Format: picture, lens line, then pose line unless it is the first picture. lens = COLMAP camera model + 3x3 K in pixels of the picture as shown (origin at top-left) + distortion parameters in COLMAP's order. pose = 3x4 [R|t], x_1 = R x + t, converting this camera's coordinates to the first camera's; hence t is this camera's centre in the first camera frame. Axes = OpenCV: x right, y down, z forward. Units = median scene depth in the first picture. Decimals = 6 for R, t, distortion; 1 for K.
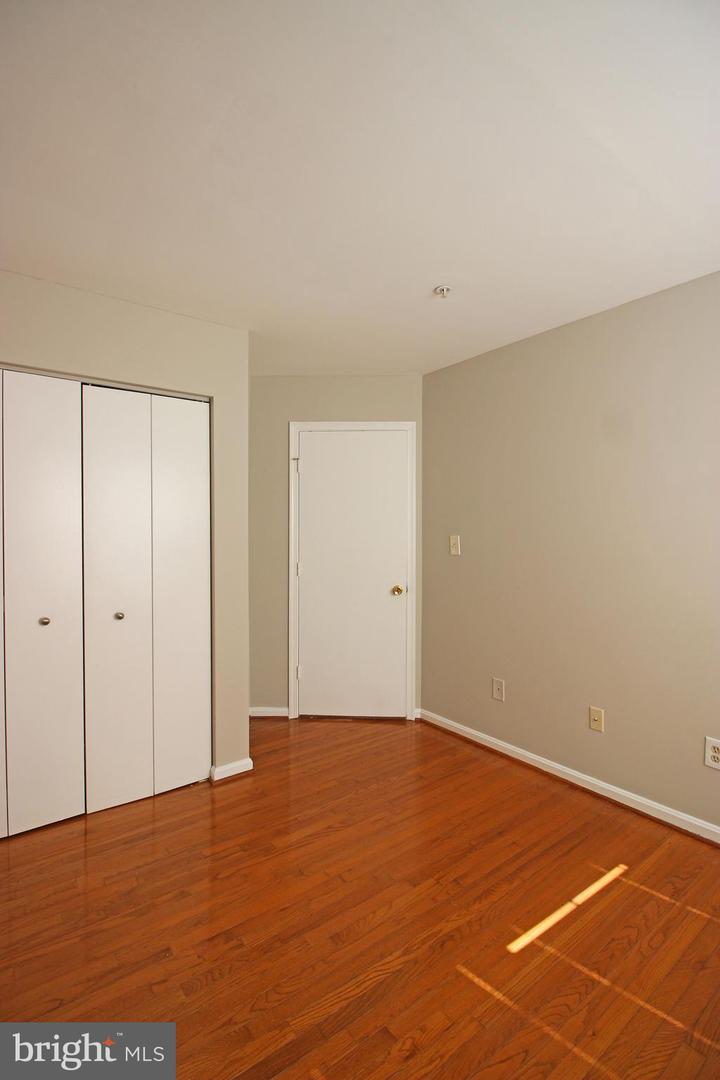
lens RADIAL K [[500.5, 0, 355.5], [0, 500.5, 532.7], [0, 0, 1]] dist [-0.000458, -0.012726]
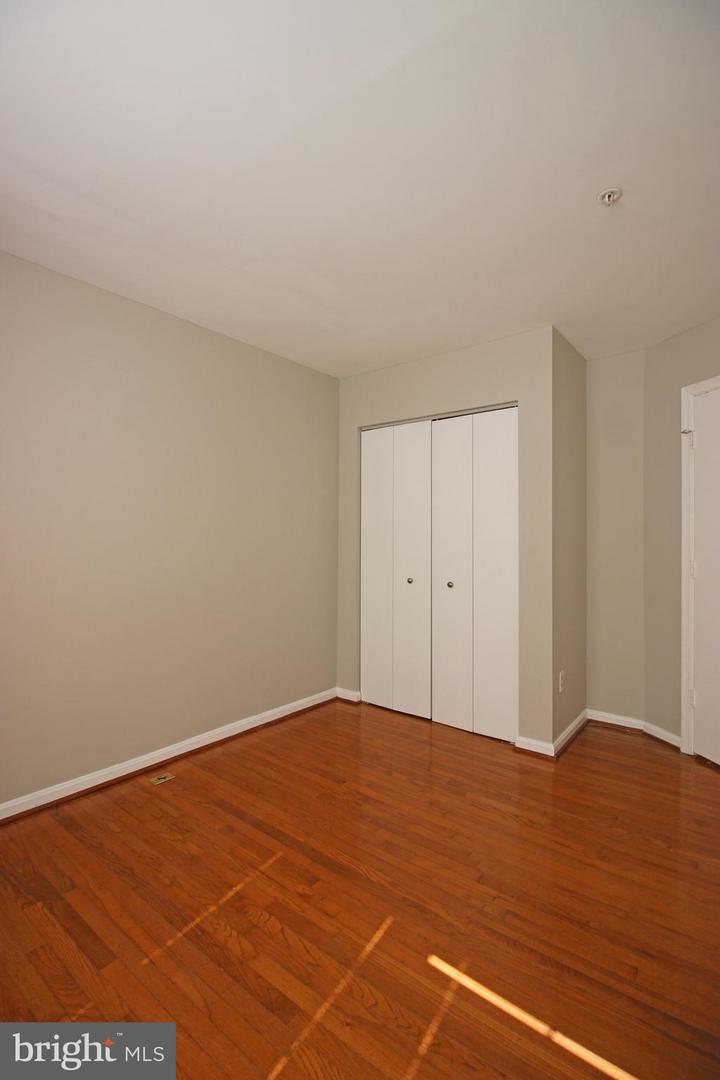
lens RADIAL K [[500.5, 0, 355.5], [0, 500.5, 532.7], [0, 0, 1]] dist [-0.000458, -0.012726]
pose [[0.248403, -0.006530, -0.968635, 0.999356], [-0.008943, 0.999919, -0.009034, 0.052566], [0.968616, 0.010906, 0.248324, 0.535017]]
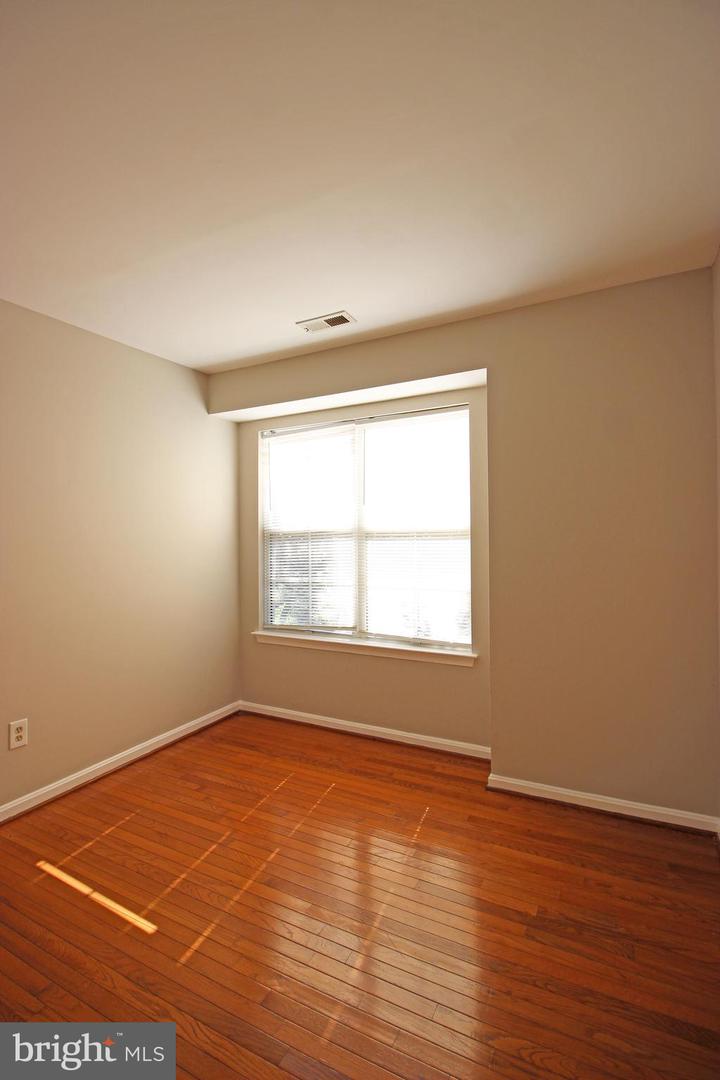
lens RADIAL K [[500.5, 0, 355.5], [0, 500.5, 532.7], [0, 0, 1]] dist [-0.000458, -0.012726]
pose [[-0.421492, 0.008714, 0.906790, -0.698920], [0.013696, 0.999901, -0.003243, 0.009785], [-0.906729, 0.011053, -0.421569, 0.890266]]
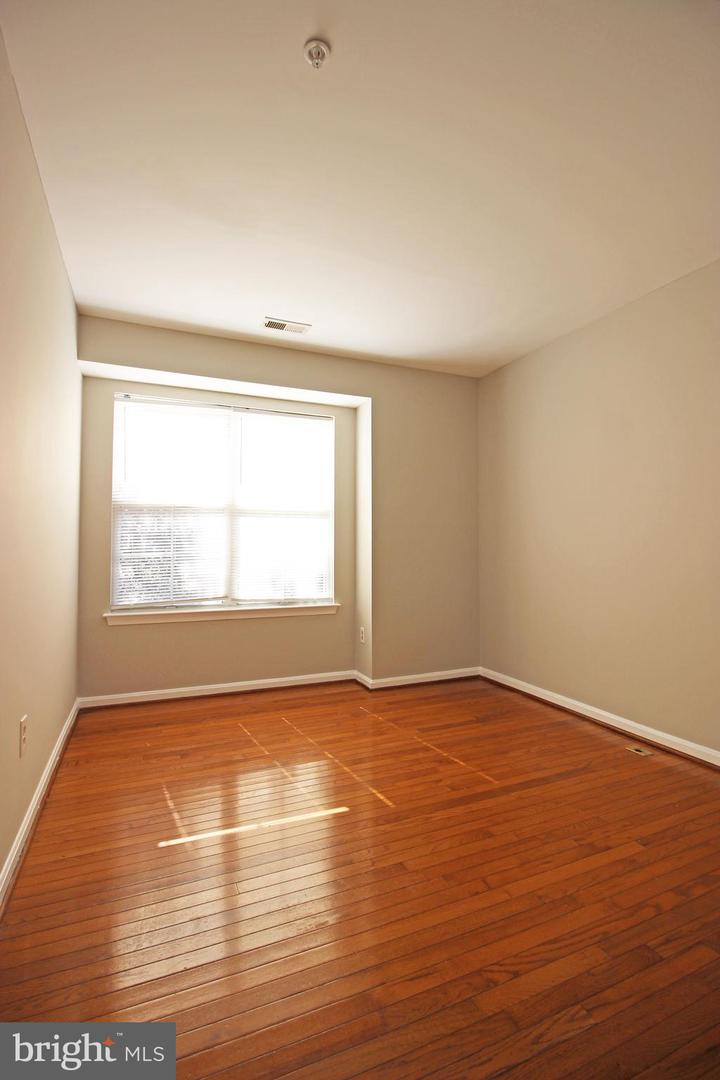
lens RADIAL K [[500.5, 0, 355.5], [0, 500.5, 532.7], [0, 0, 1]] dist [-0.000458, -0.012726]
pose [[-0.970568, 0.001811, 0.240819, -0.016951], [-0.004163, 0.999696, -0.024299, 0.142477], [-0.240790, -0.024586, -0.970266, 1.917668]]
